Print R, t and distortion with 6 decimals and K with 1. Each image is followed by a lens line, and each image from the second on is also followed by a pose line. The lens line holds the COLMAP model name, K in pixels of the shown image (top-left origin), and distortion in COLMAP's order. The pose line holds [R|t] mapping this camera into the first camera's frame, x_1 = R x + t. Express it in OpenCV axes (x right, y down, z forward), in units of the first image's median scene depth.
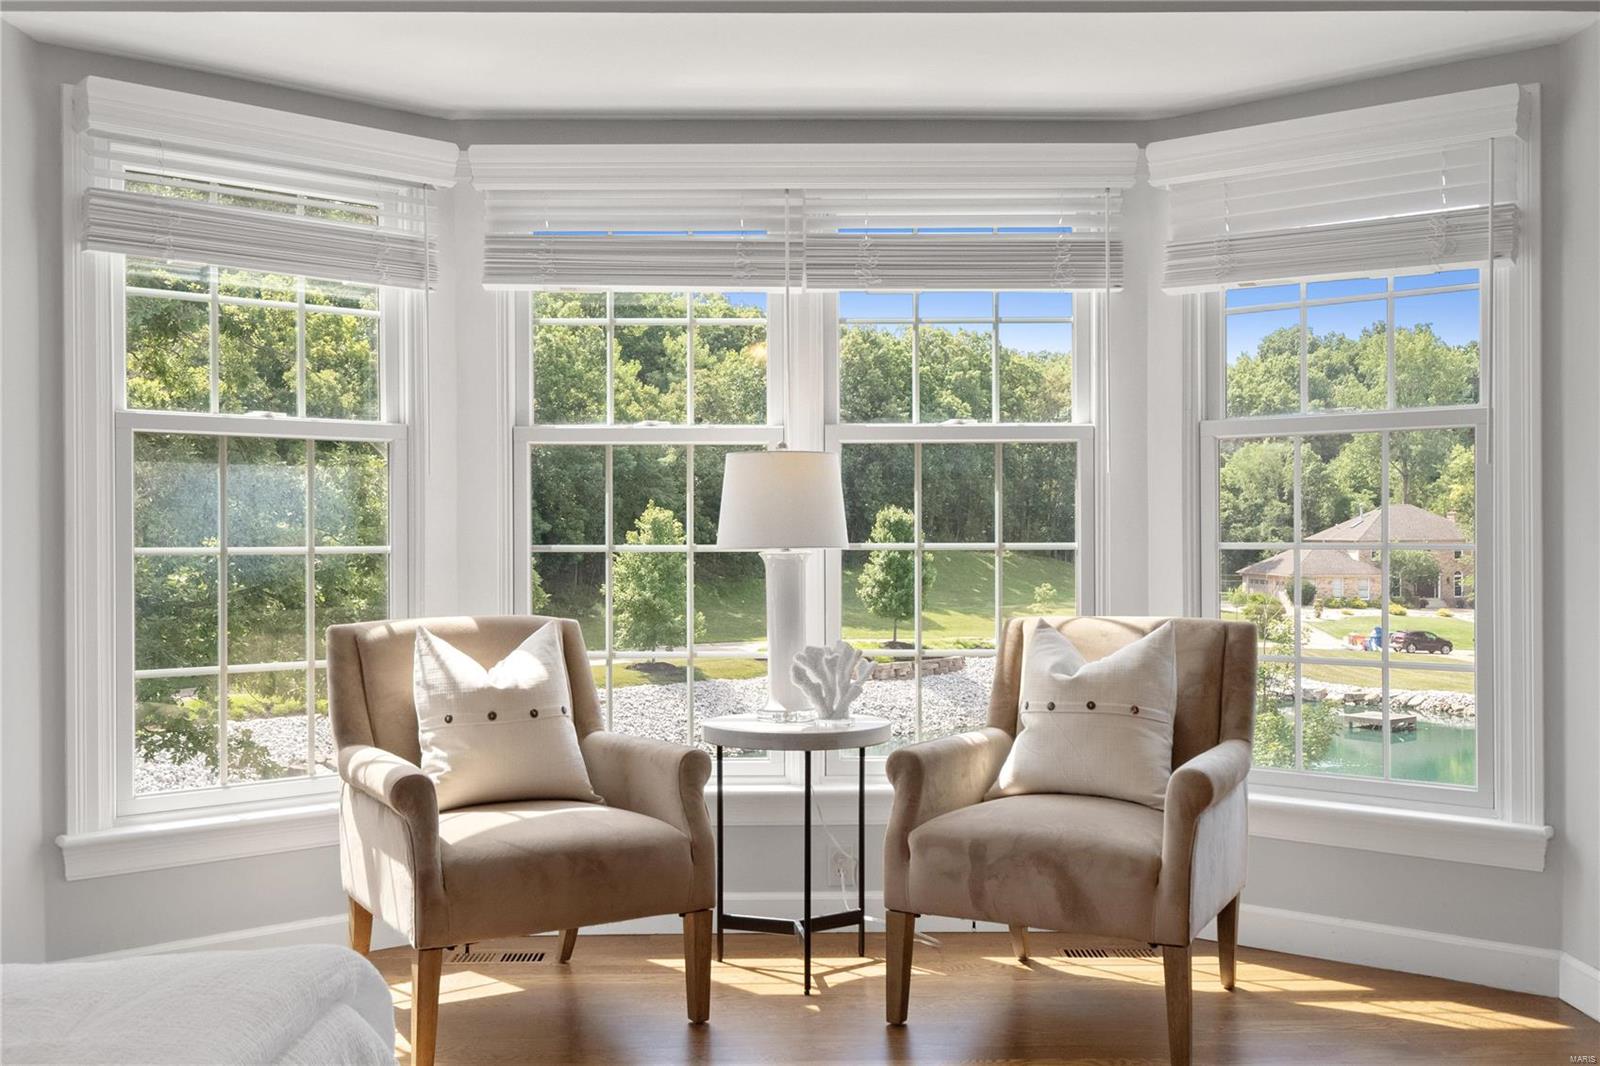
lens RADIAL K [[1572.9, 0, 800.9], [0, 1572.9, 543.5], [0, 0, 1]] dist [0.003675, 0.000000]
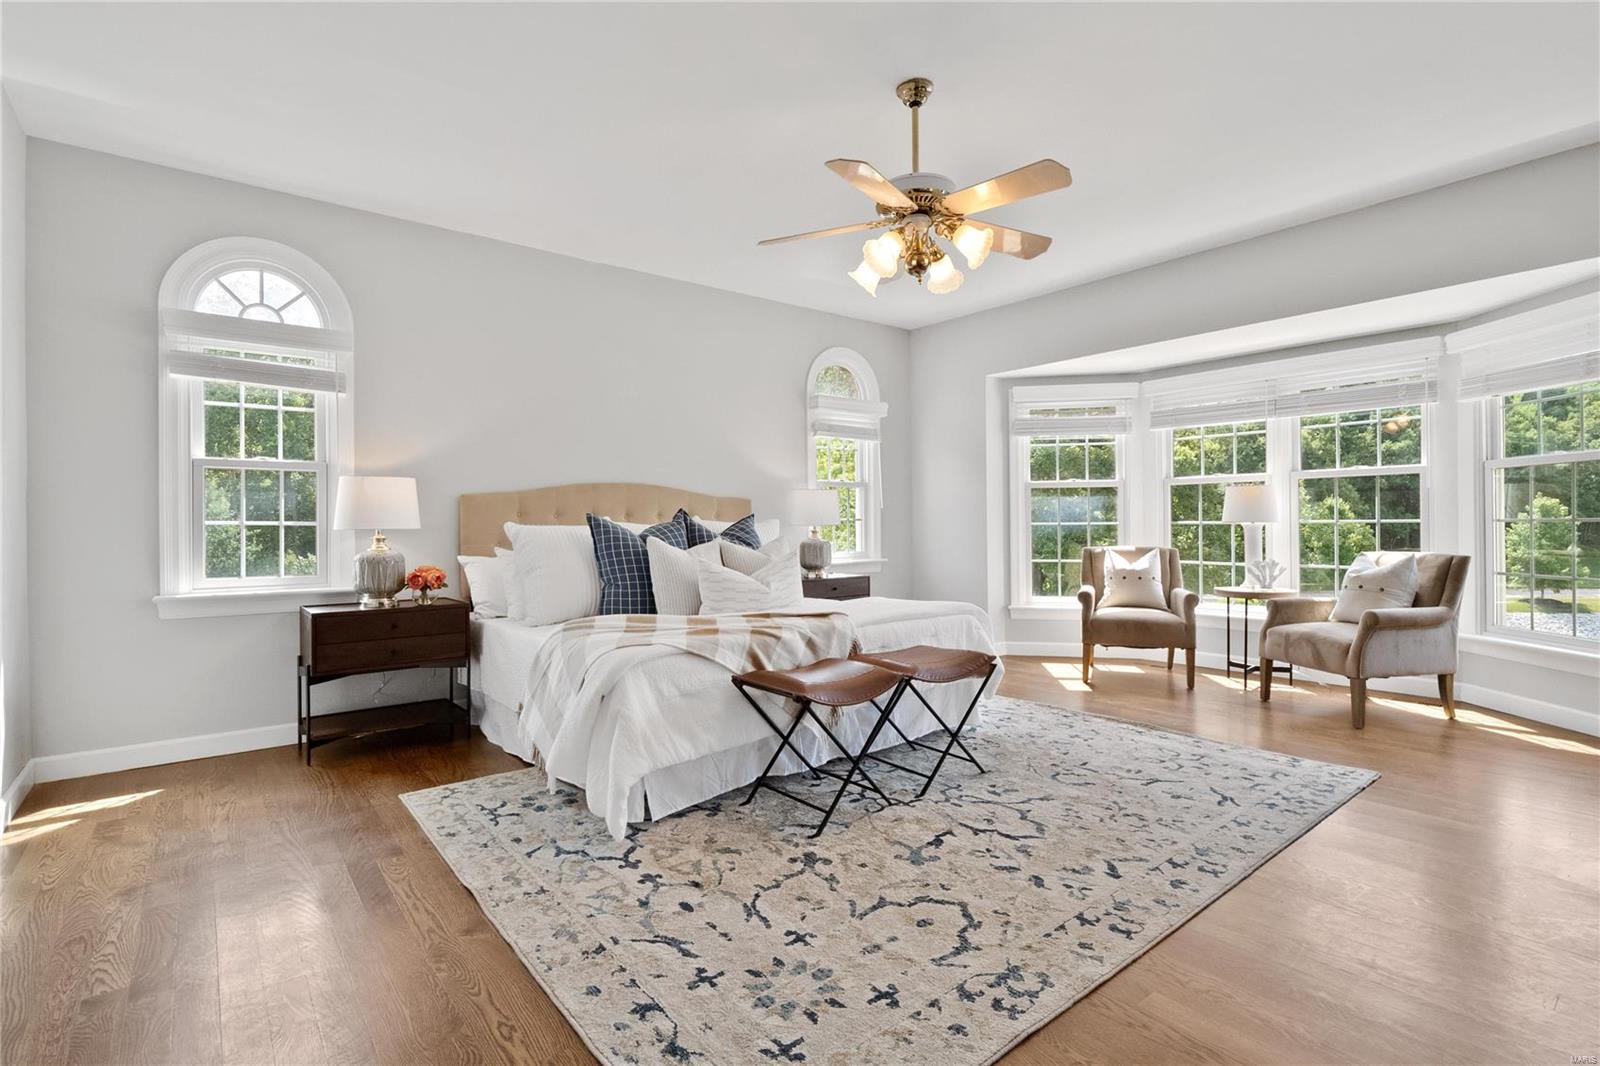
lens RADIAL K [[757.4, 0, 793.5], [0, 757.4, 518.6], [0, 0, 1]] dist [-0.004330, -0.001107]
pose [[0.616696, -0.007591, -0.787165, 0.488685], [0.003498, 0.999970, -0.006903, 0.002509], [0.787194, 0.001503, 0.616704, -0.355141]]
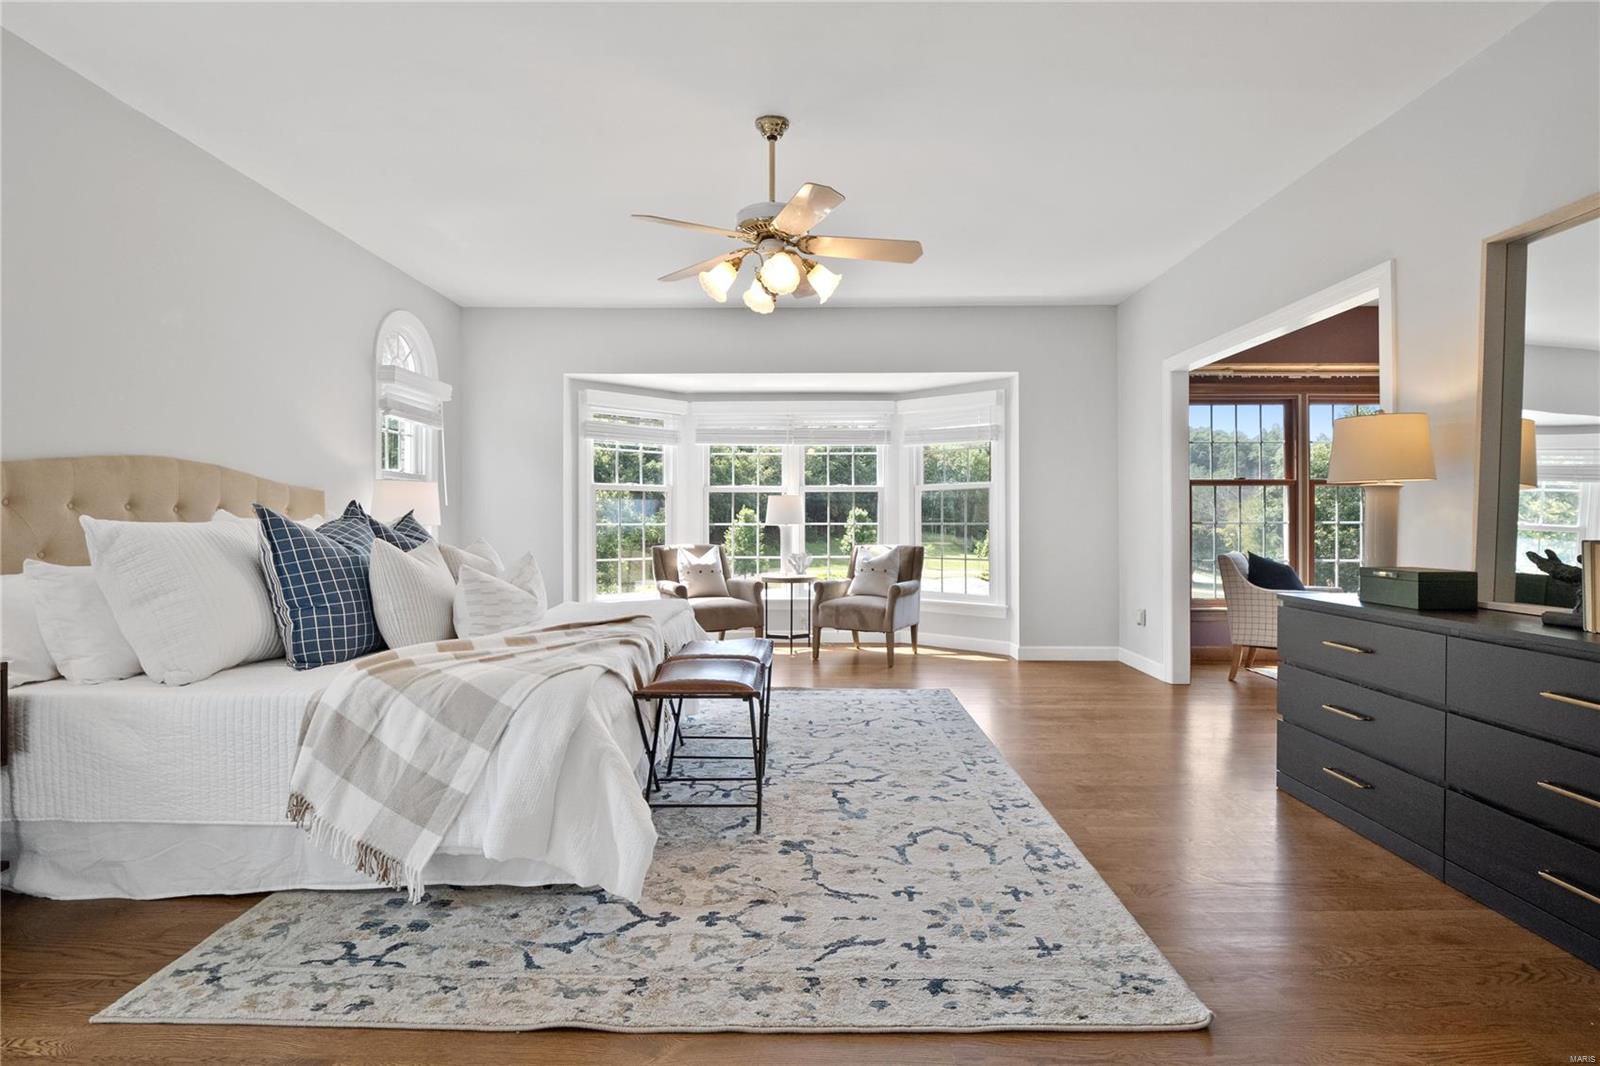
lens RADIAL K [[757.4, 0, 795.2], [0, 757.4, 524.0], [0, 0, 1]] dist [-0.004330, -0.001107]
pose [[0.999718, 0.003474, -0.023509, 0.046279], [-0.003446, 0.999993, 0.001233, 0.000253], [0.023513, -0.001152, 0.999723, -0.595054]]
